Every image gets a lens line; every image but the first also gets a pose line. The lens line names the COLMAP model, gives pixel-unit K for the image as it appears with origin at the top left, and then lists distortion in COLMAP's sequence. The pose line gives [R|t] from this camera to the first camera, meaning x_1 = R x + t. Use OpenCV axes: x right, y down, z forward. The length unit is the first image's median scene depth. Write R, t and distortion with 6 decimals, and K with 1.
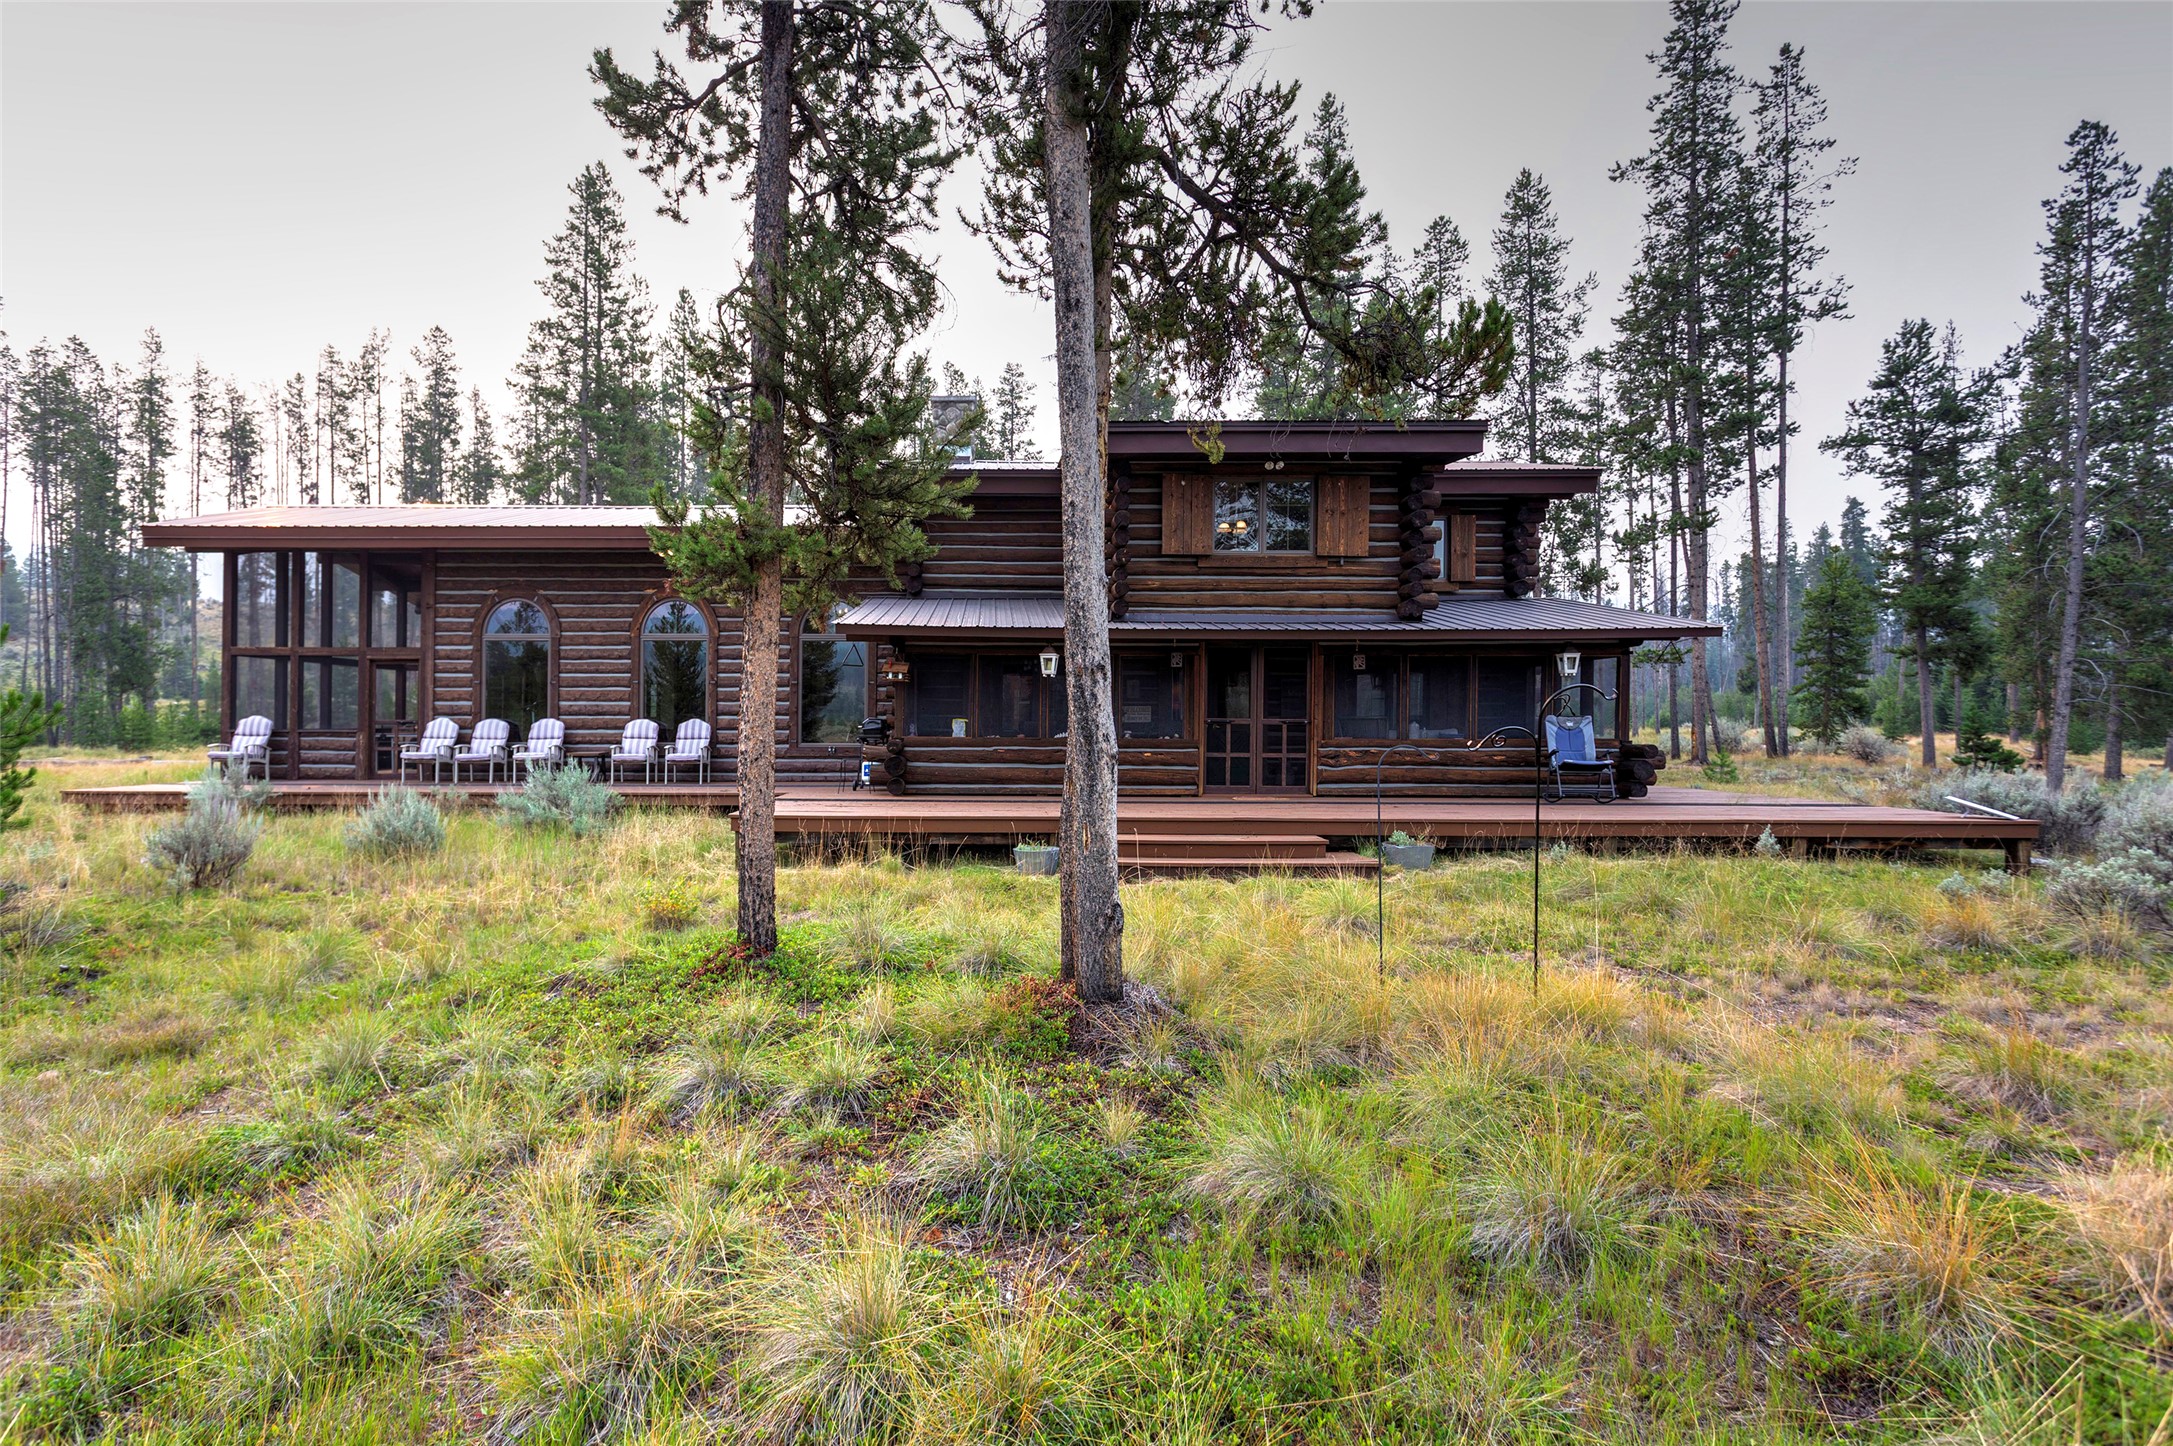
lens RADIAL K [[981.9, 0, 1086.5], [0, 981.9, 723.0], [0, 0, 1]] dist [0.000278, -0.000190]
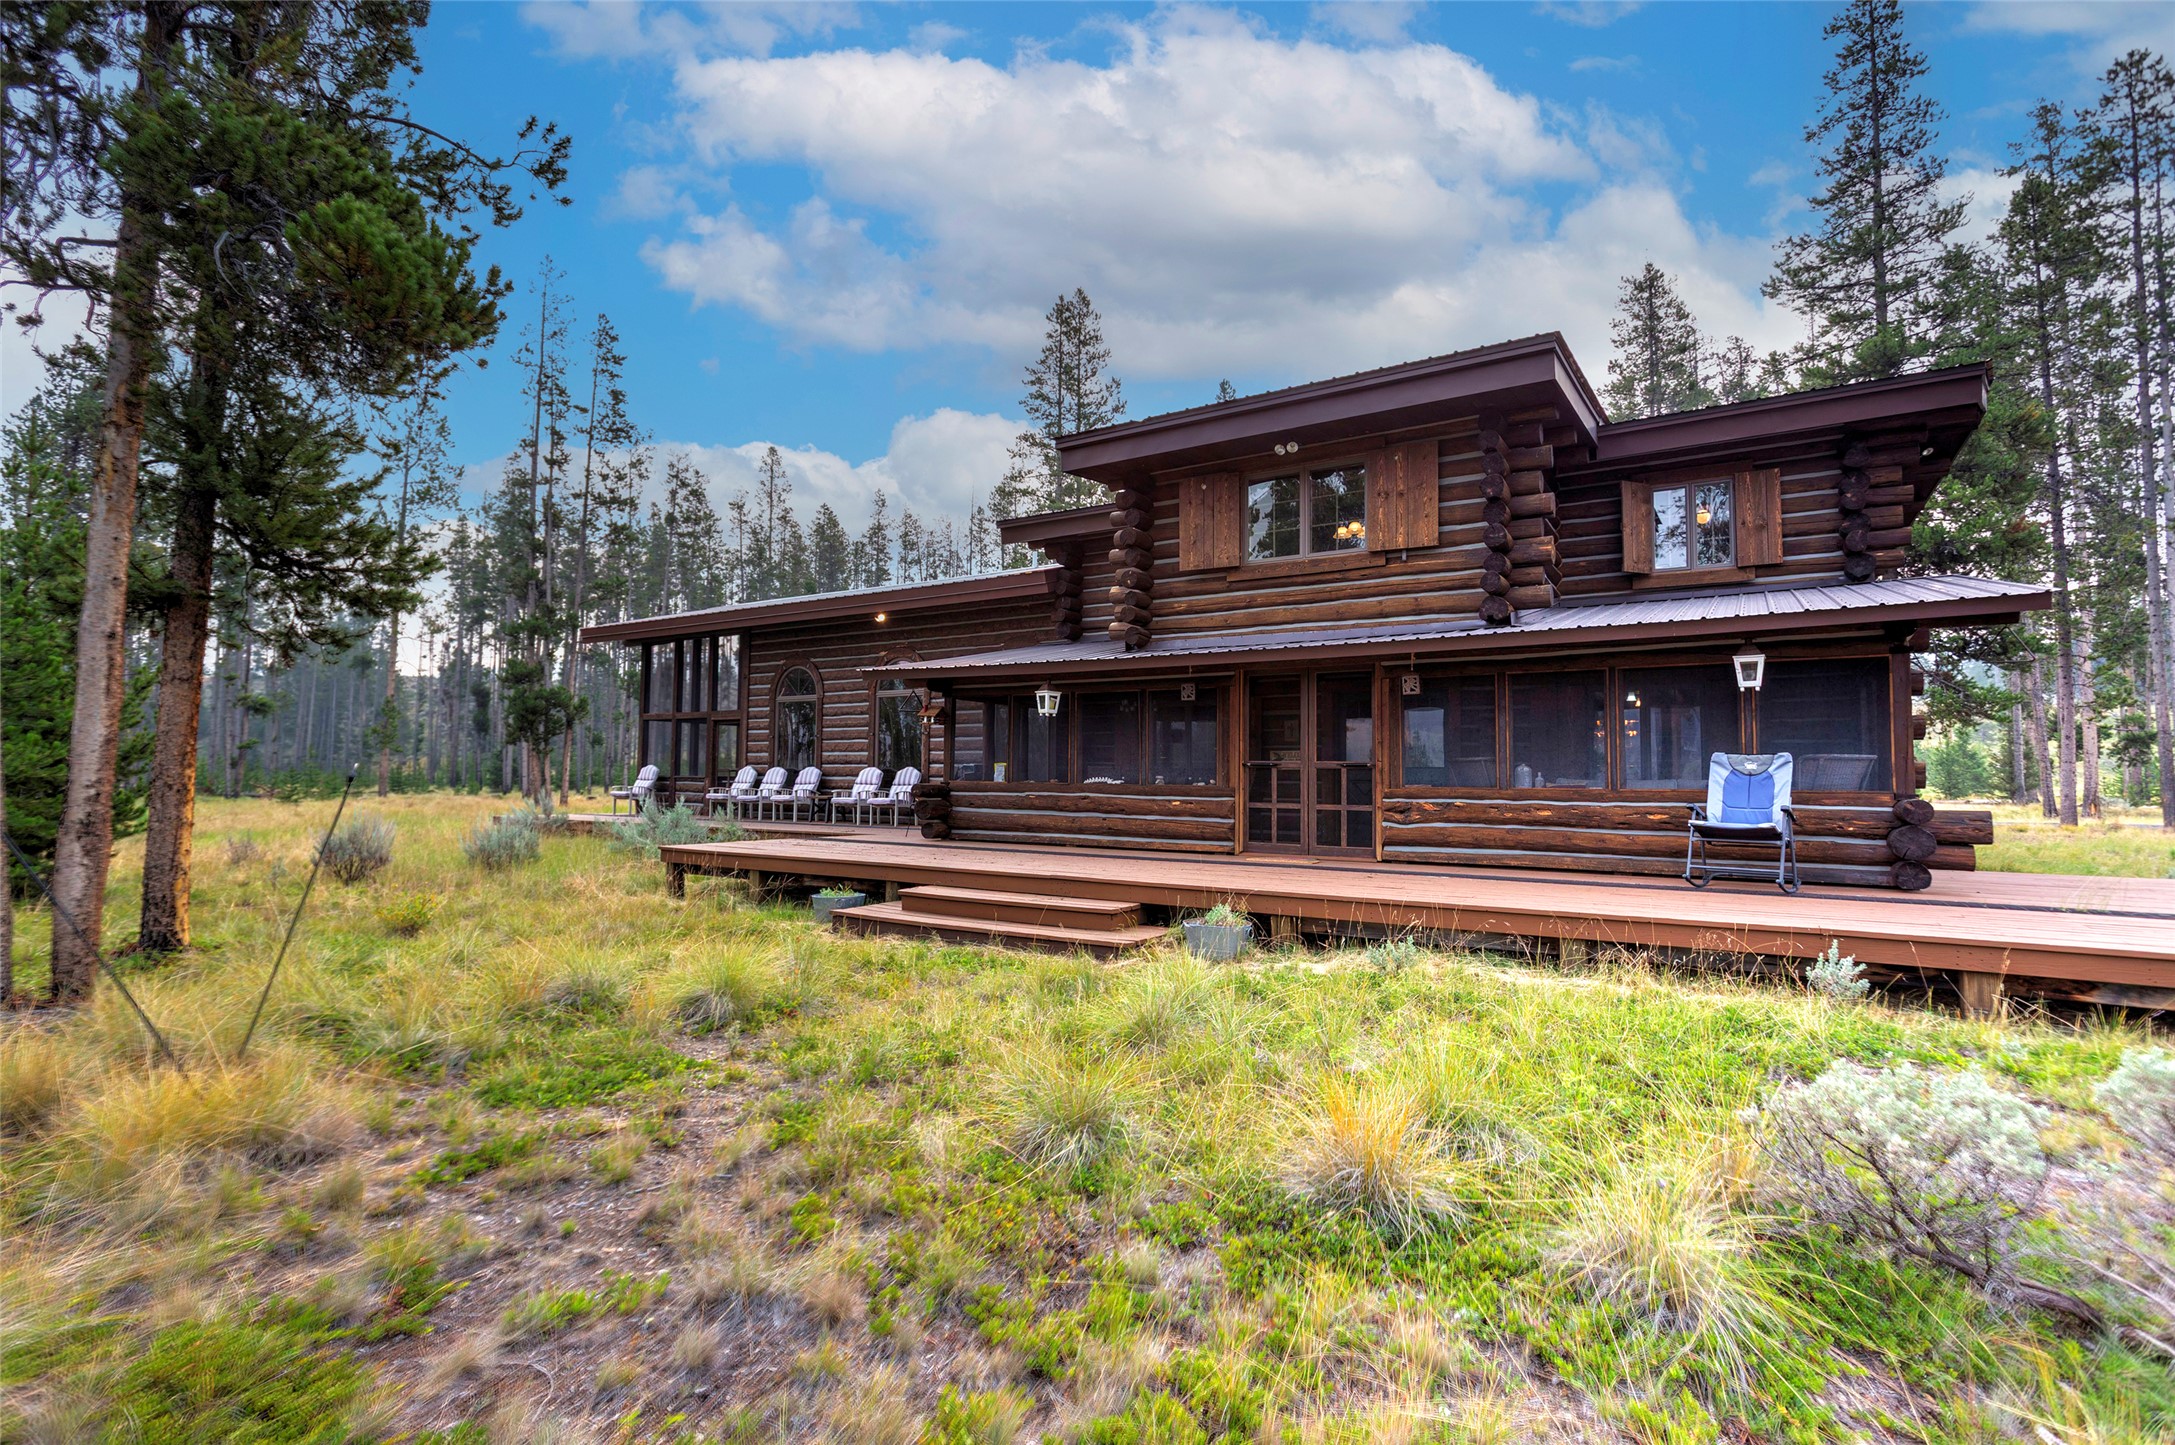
lens RADIAL K [[982.8, 0, 1087.5], [0, 982.8, 722.5], [0, 0, 1]] dist [0.000278, -0.000190]
pose [[0.853582, -0.026038, -0.520307, 0.441369], [-0.005037, 0.998291, -0.058222, 0.011871], [0.520934, 0.052318, 0.851992, 0.218217]]
